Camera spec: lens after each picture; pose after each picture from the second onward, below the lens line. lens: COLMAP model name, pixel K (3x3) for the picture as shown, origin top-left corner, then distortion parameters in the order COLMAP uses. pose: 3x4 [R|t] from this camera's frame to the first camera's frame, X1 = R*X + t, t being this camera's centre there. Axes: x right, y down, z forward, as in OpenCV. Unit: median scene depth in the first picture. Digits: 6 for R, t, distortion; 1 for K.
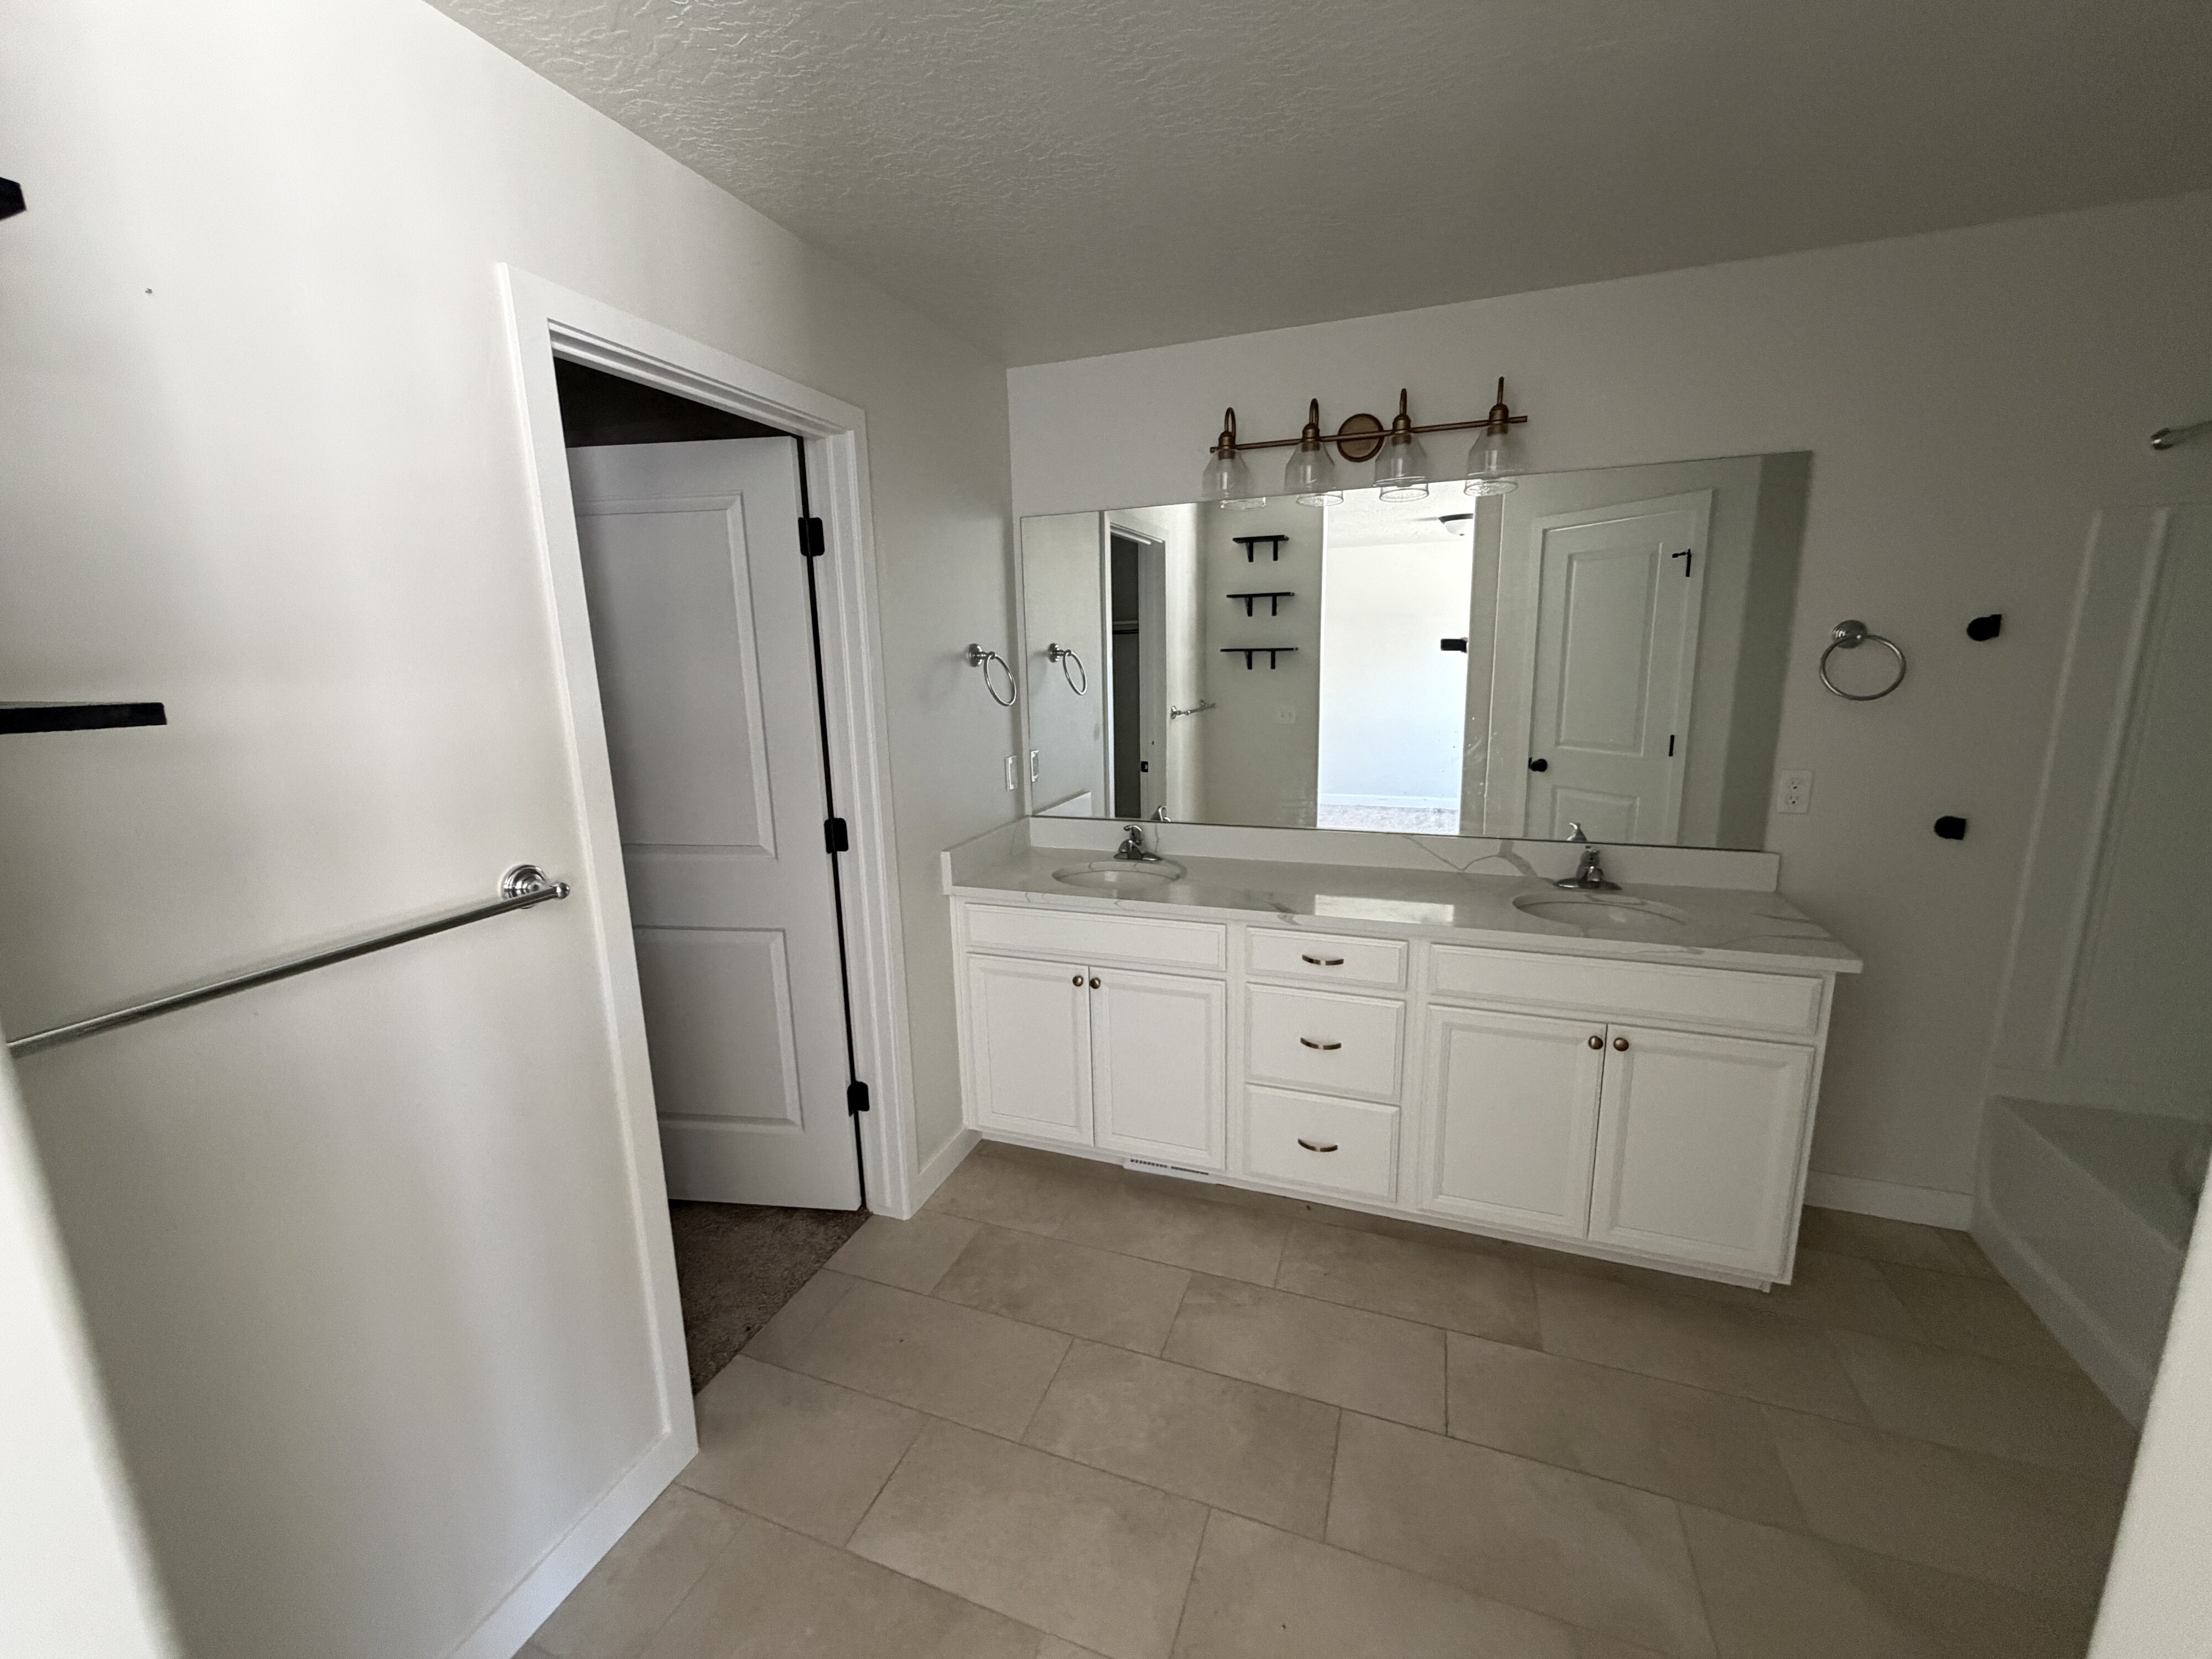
lens RADIAL K [[883.4, 0, 1106.0], [0, 883.4, 829.5], [0, 0, 1]] dist [0.000336, -0.000302]
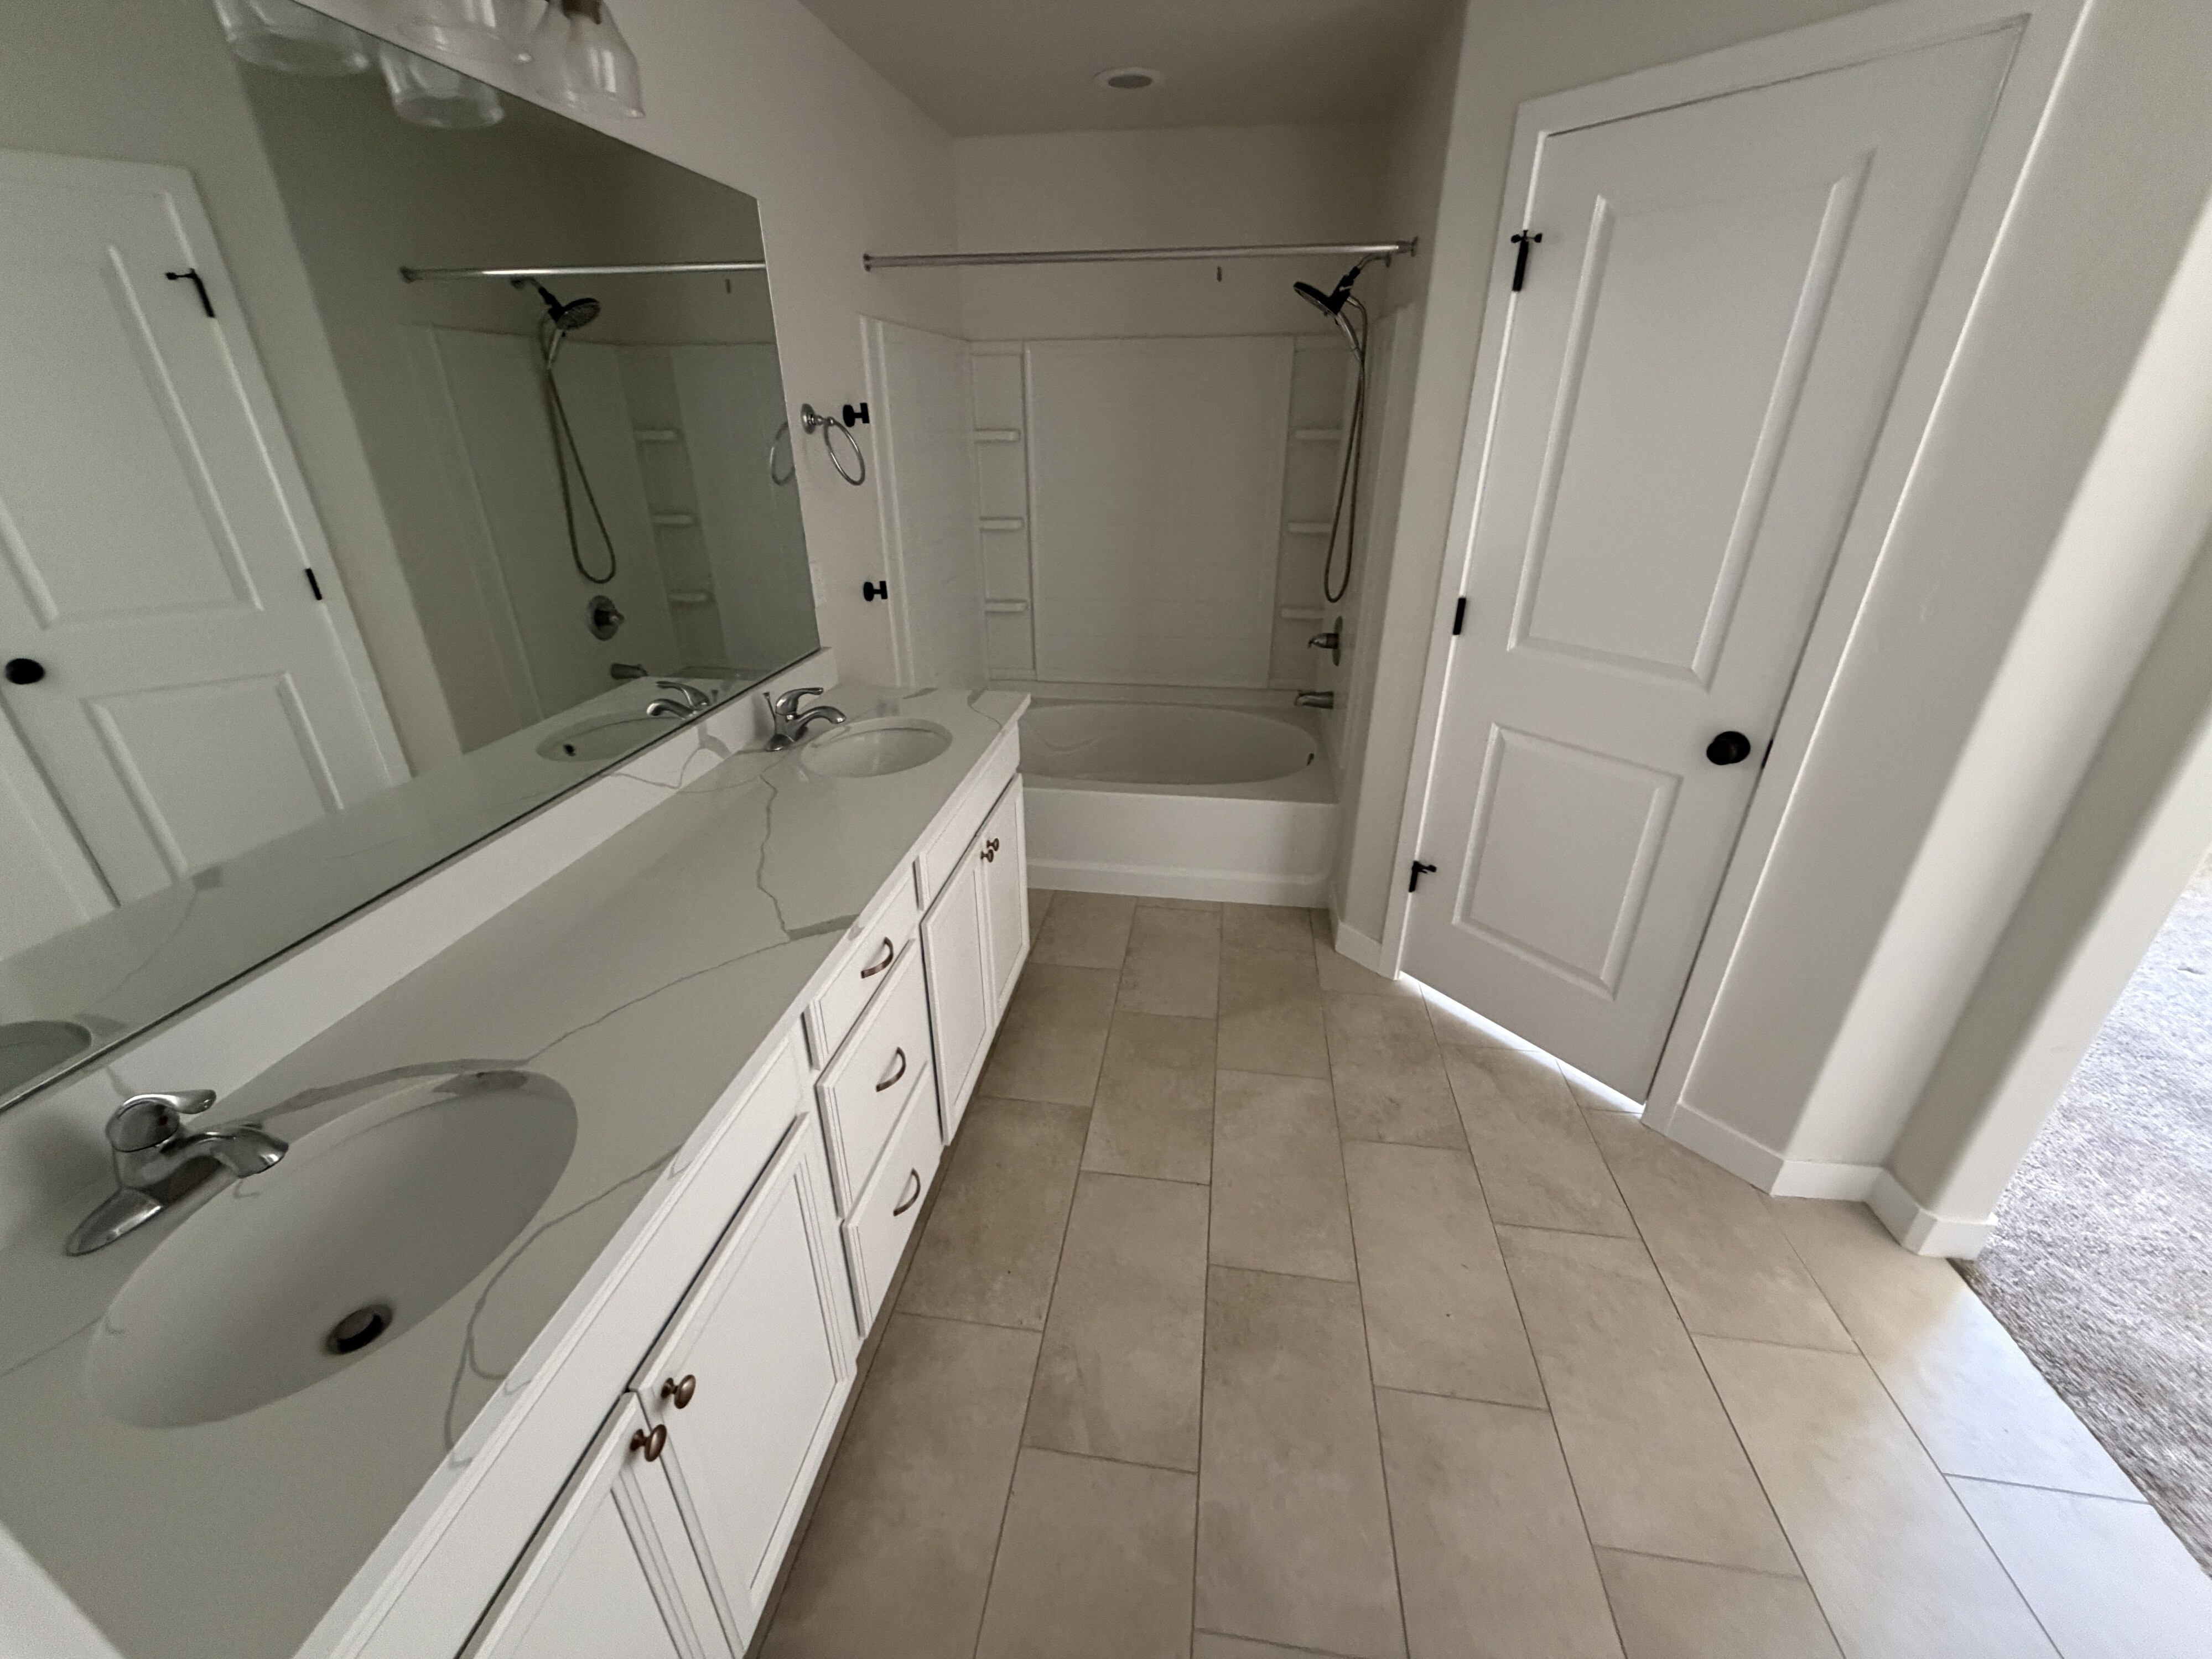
lens RADIAL K [[883.4, 0, 1106.0], [0, 883.4, 829.5], [0, 0, 1]] dist [0.000336, -0.000302]
pose [[-0.213252, -0.392257, 0.894795, -0.293708], [0.206532, 0.877065, 0.433706, -0.157013], [-0.954918, 0.277293, -0.106022, 0.812684]]
